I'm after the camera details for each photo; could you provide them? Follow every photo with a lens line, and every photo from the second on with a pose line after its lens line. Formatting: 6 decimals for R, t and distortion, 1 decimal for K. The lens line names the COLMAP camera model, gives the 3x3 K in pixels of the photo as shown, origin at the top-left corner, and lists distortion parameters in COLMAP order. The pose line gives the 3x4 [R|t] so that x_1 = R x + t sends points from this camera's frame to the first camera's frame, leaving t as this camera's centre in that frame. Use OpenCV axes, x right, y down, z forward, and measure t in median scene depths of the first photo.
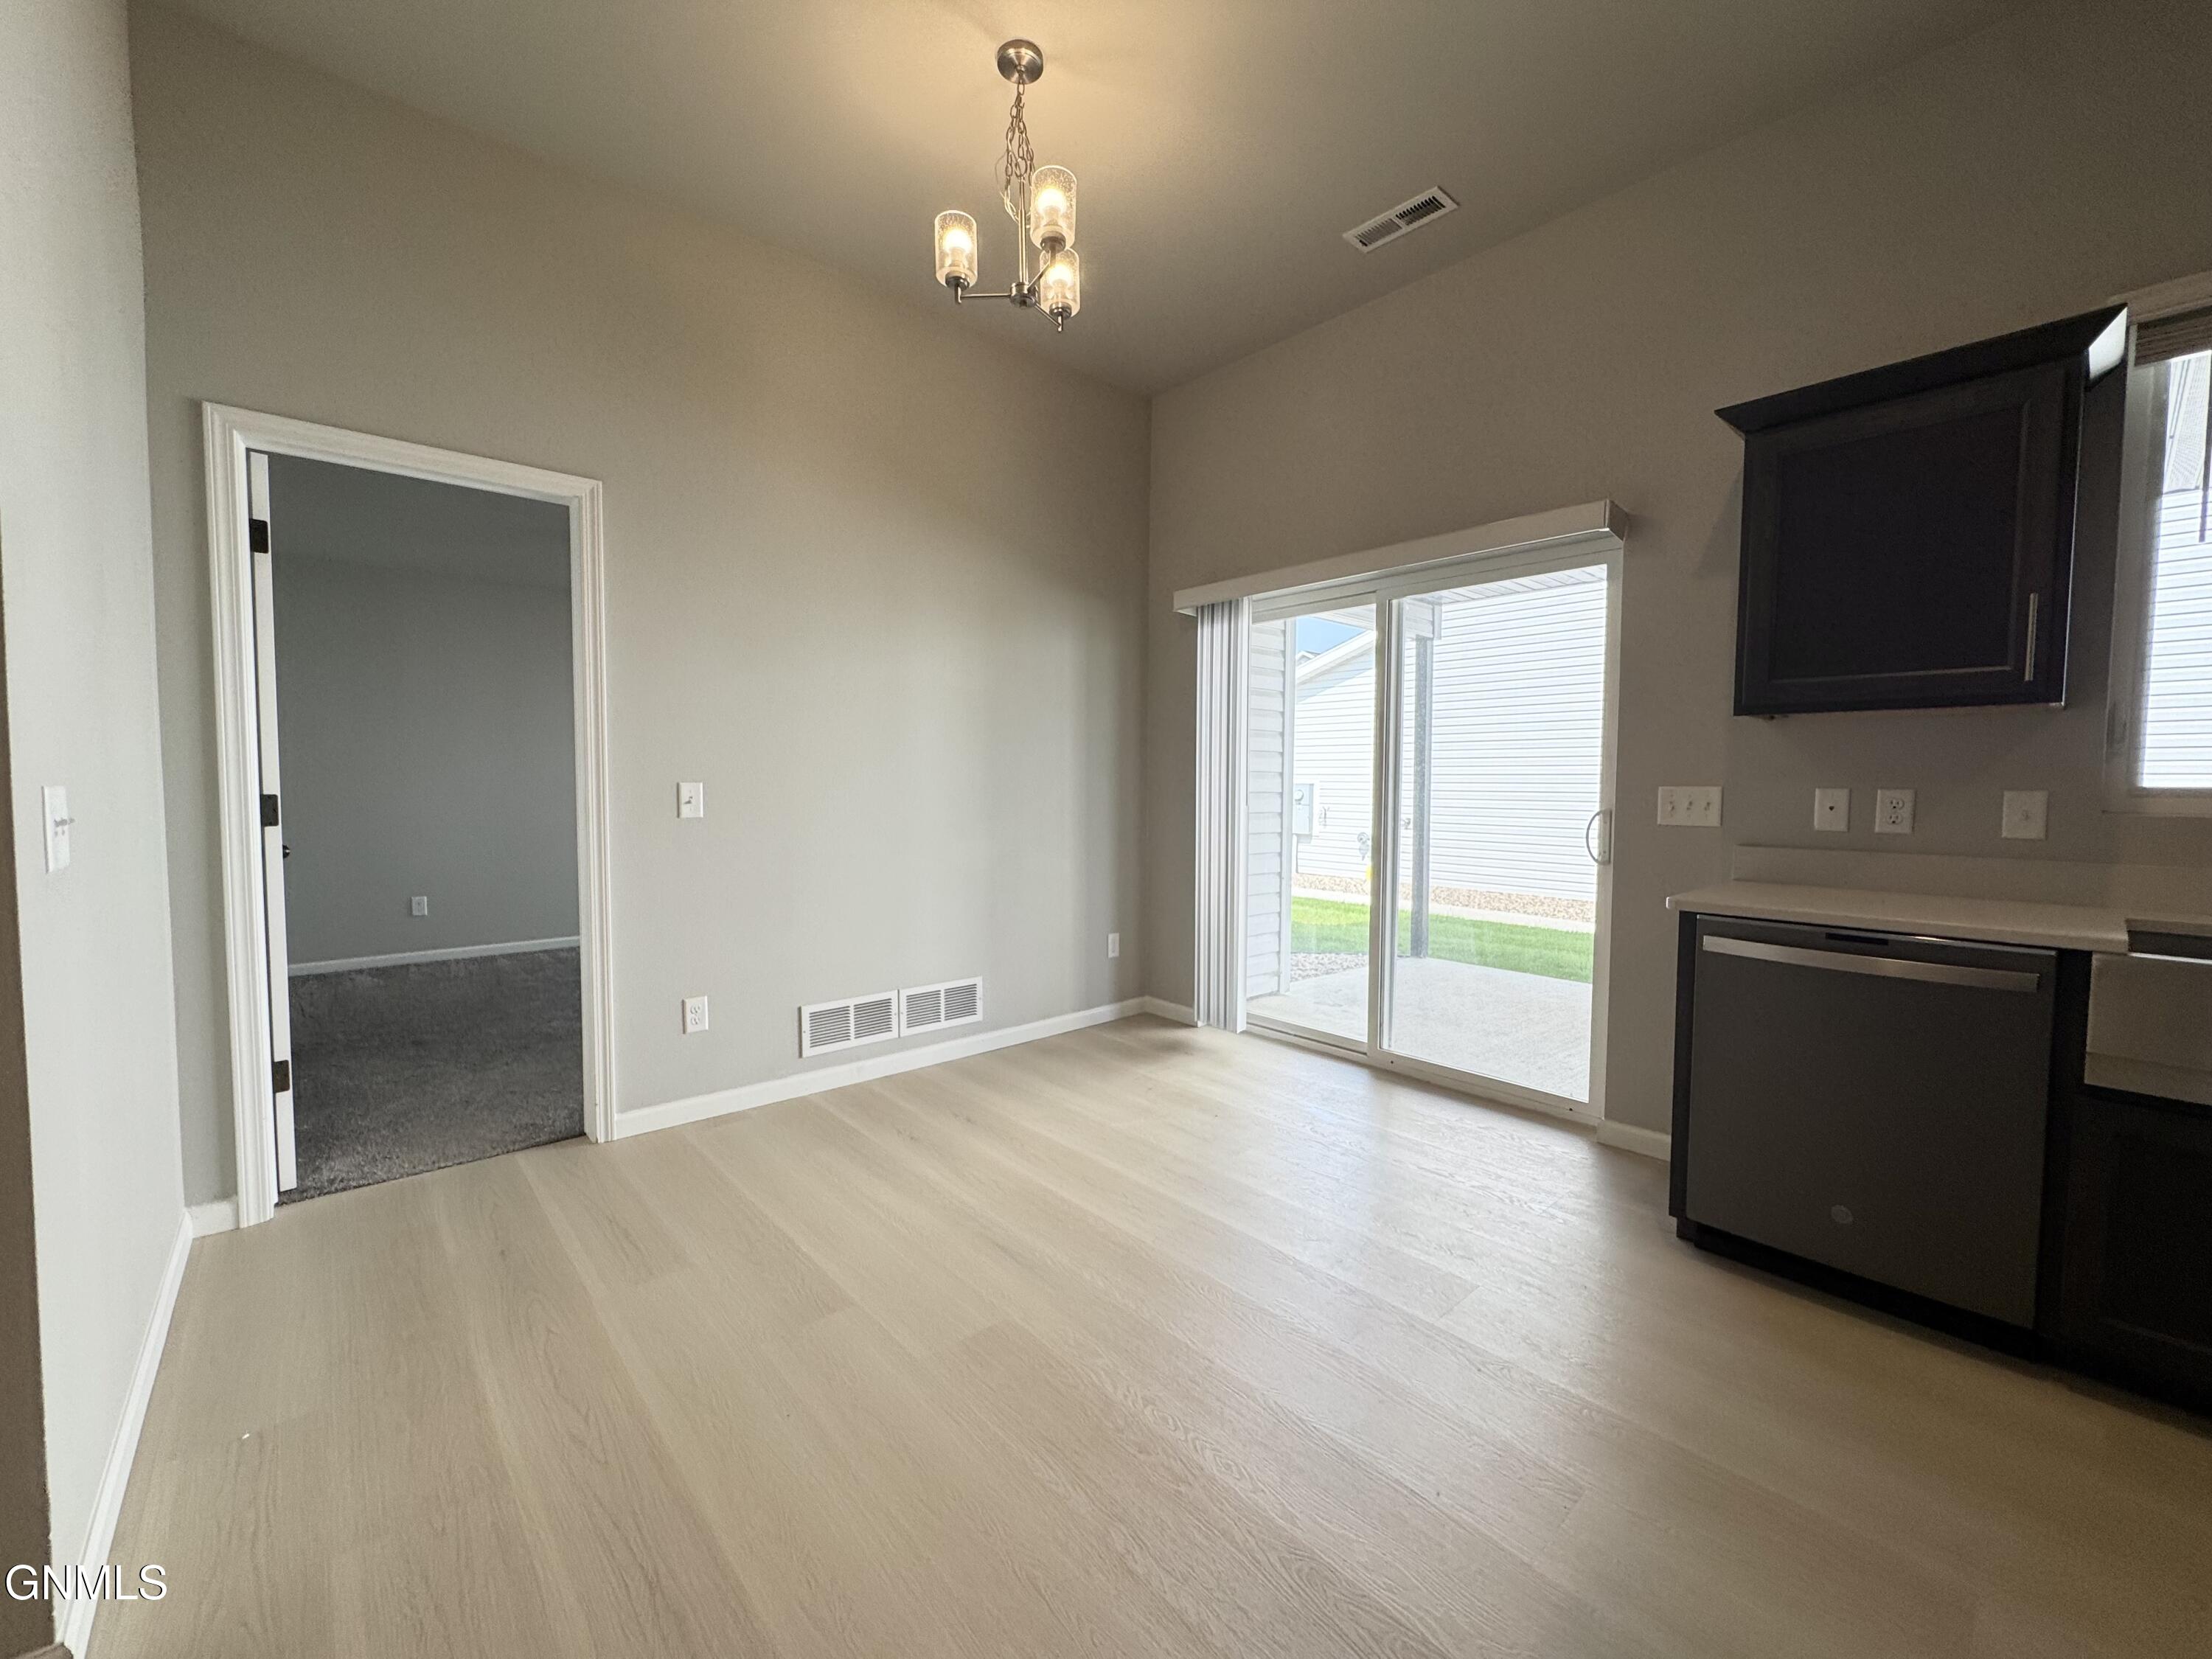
lens RADIAL K [[886.8, 0, 1106.9], [0, 886.8, 825.6], [0, 0, 1]] dist [-0.004150, 0.000312]
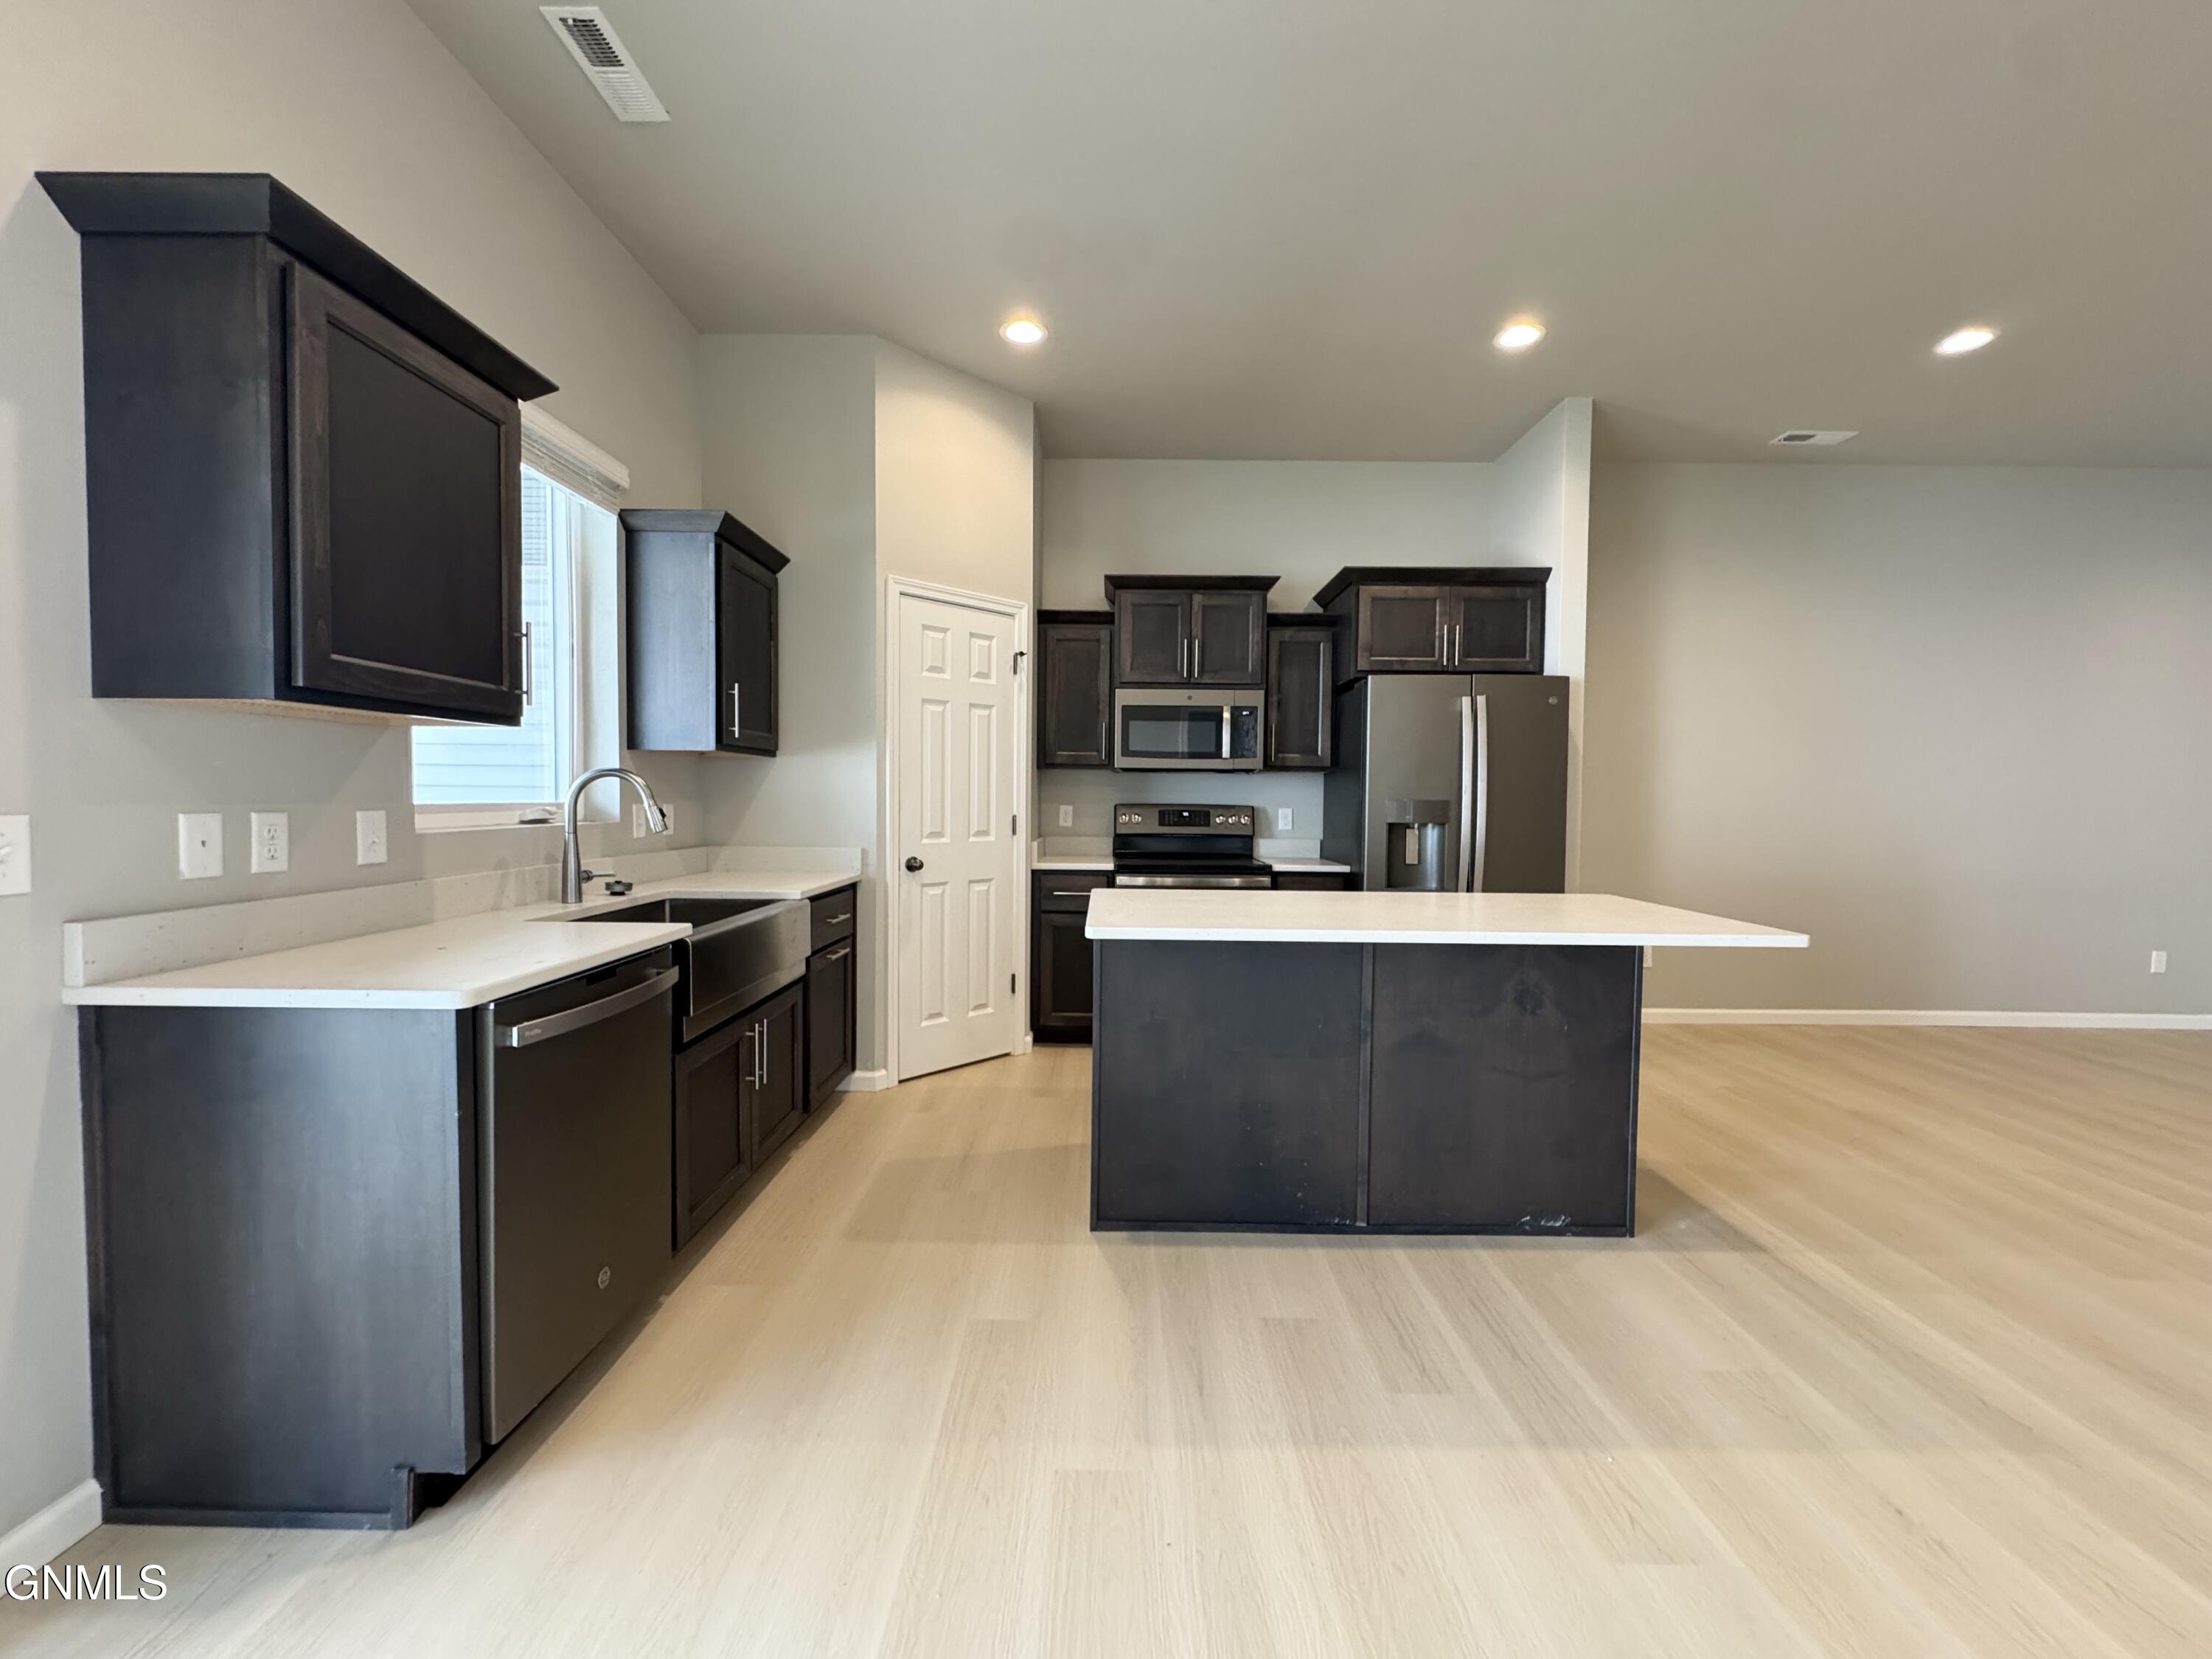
lens RADIAL K [[886.8, 0, 1101.6], [0, 886.8, 833.1], [0, 0, 1]] dist [-0.004150, 0.000312]
pose [[-0.742185, -0.040865, 0.668948, -0.088477], [0.019326, 0.996419, 0.082311, -0.051884], [-0.669916, 0.074018, -0.738738, 0.786821]]
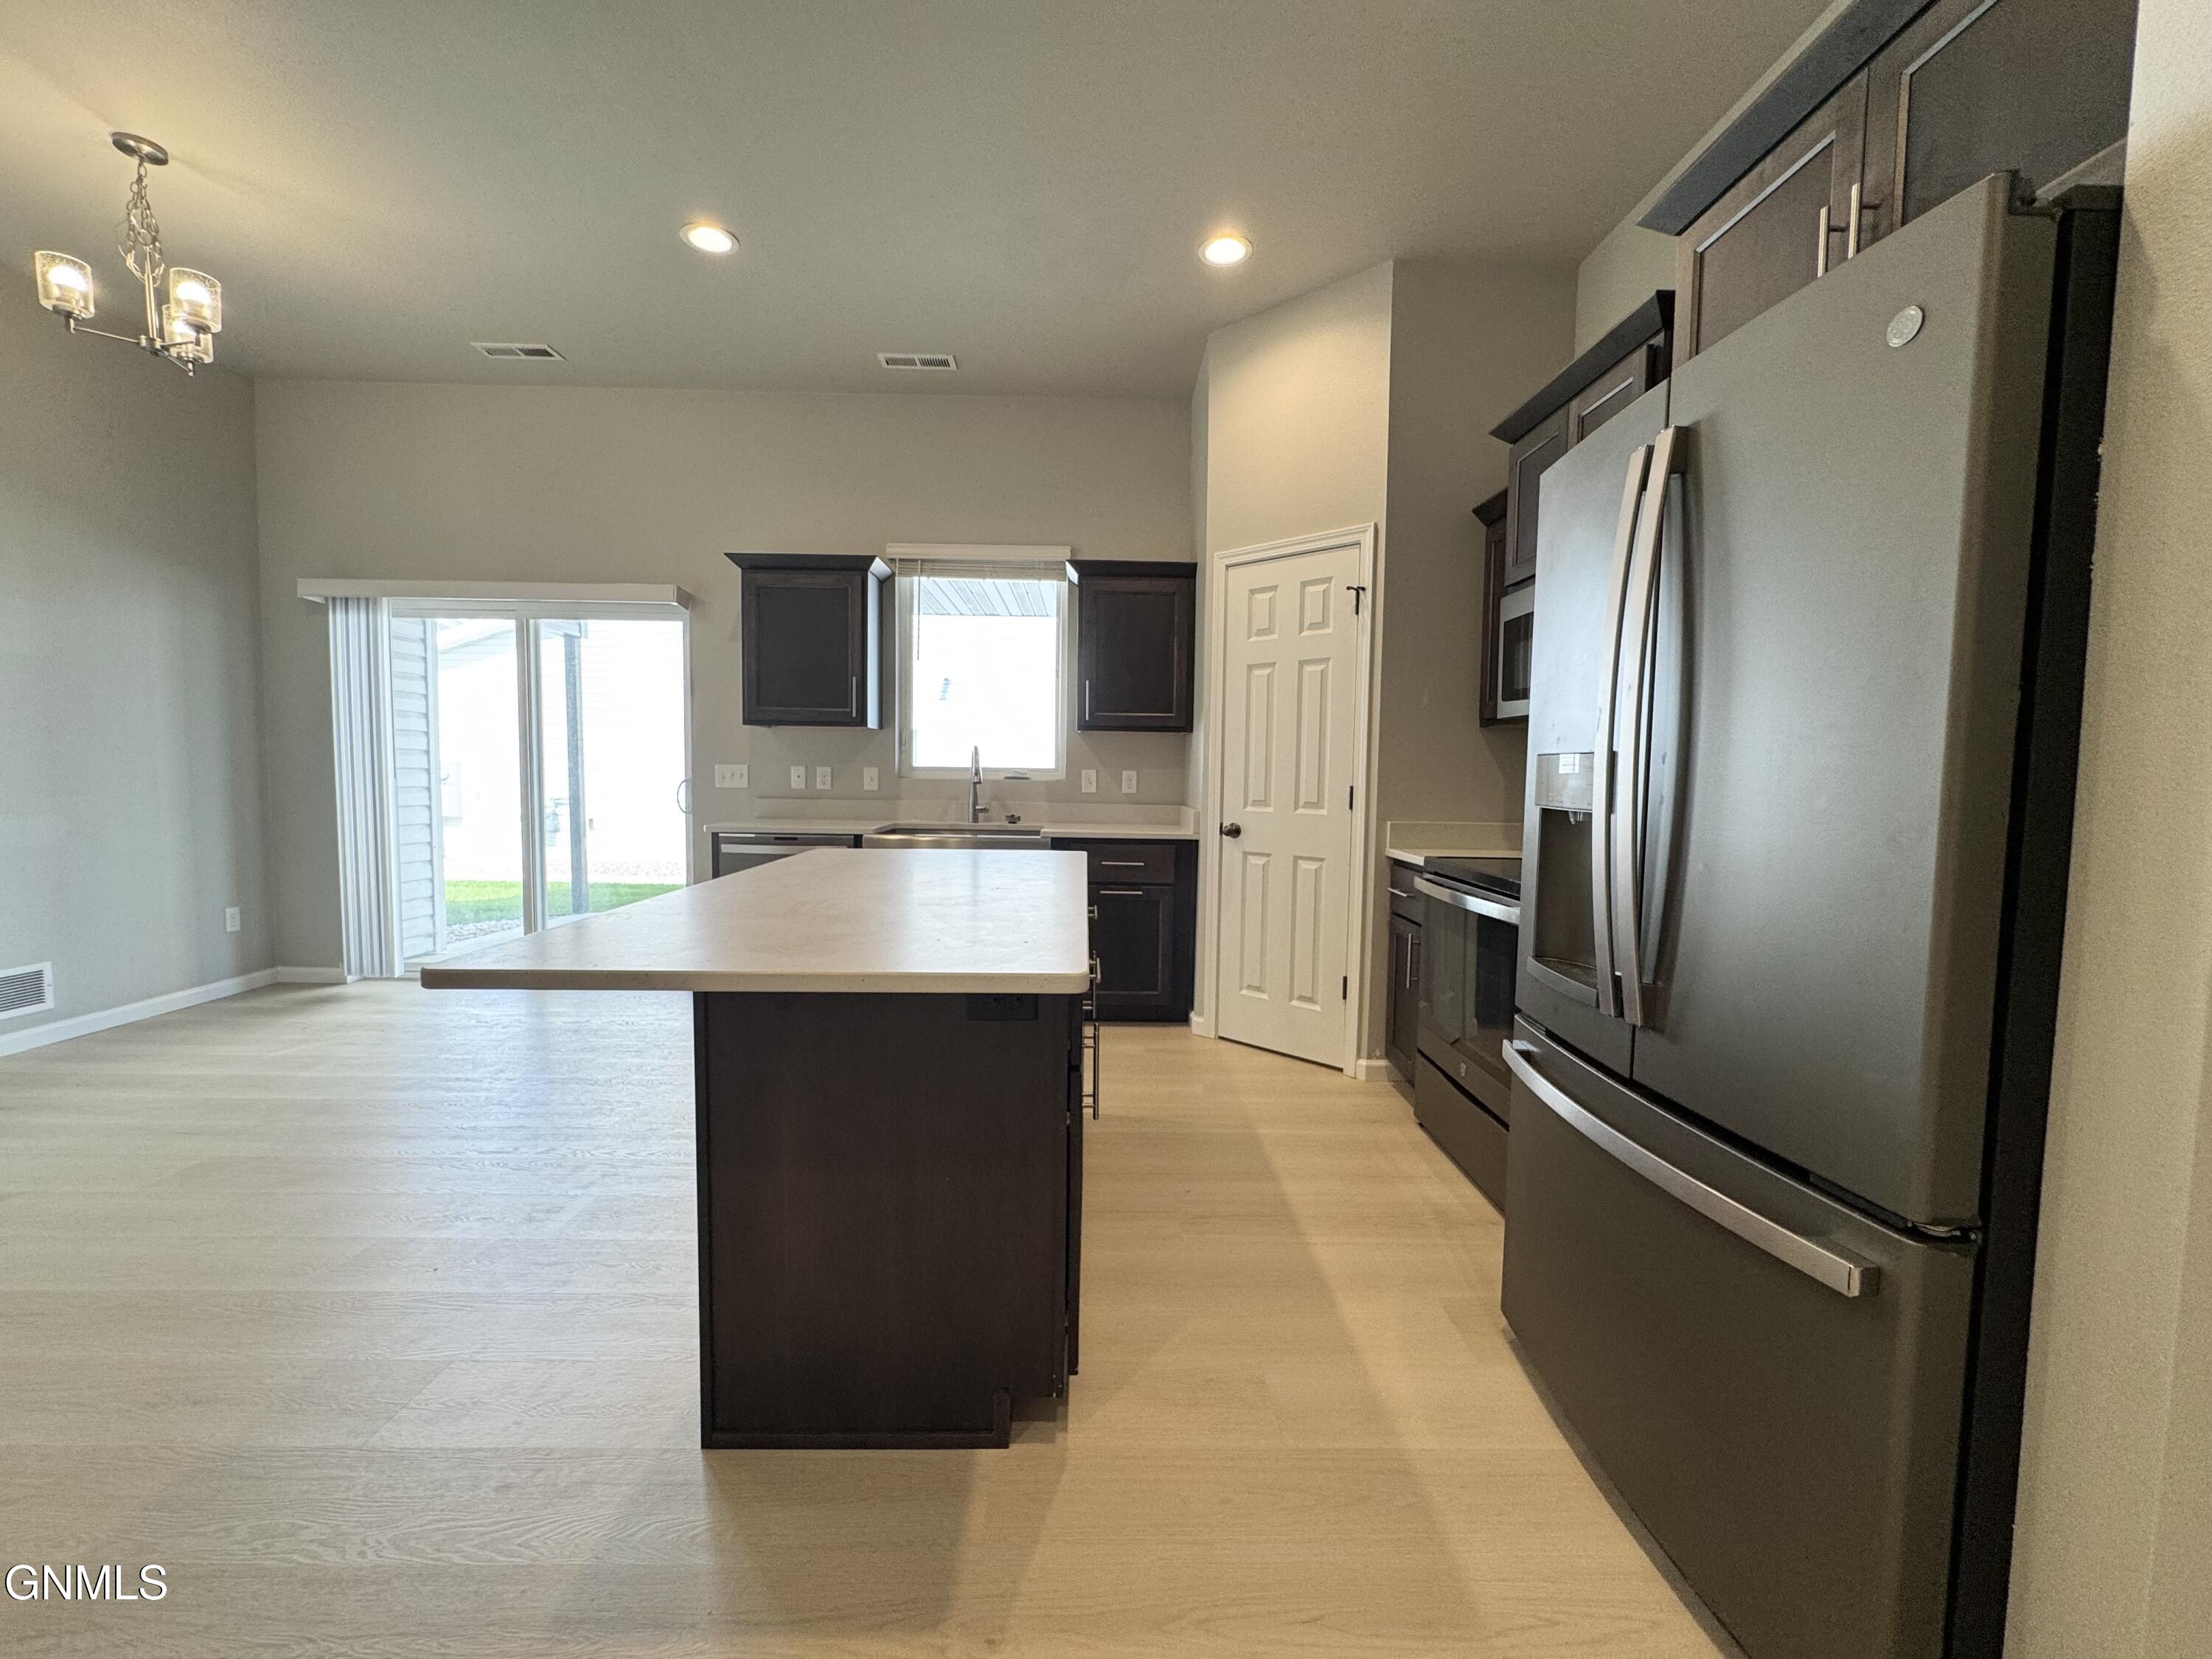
lens RADIAL K [[886.8, 0, 1109.2], [0, 886.8, 826.3], [0, 0, 1]] dist [-0.004150, 0.000312]
pose [[0.652246, -0.043033, 0.756785, -0.131943], [0.026482, 0.999071, 0.033986, 0.029710], [-0.757545, -0.002126, 0.652780, -0.546078]]
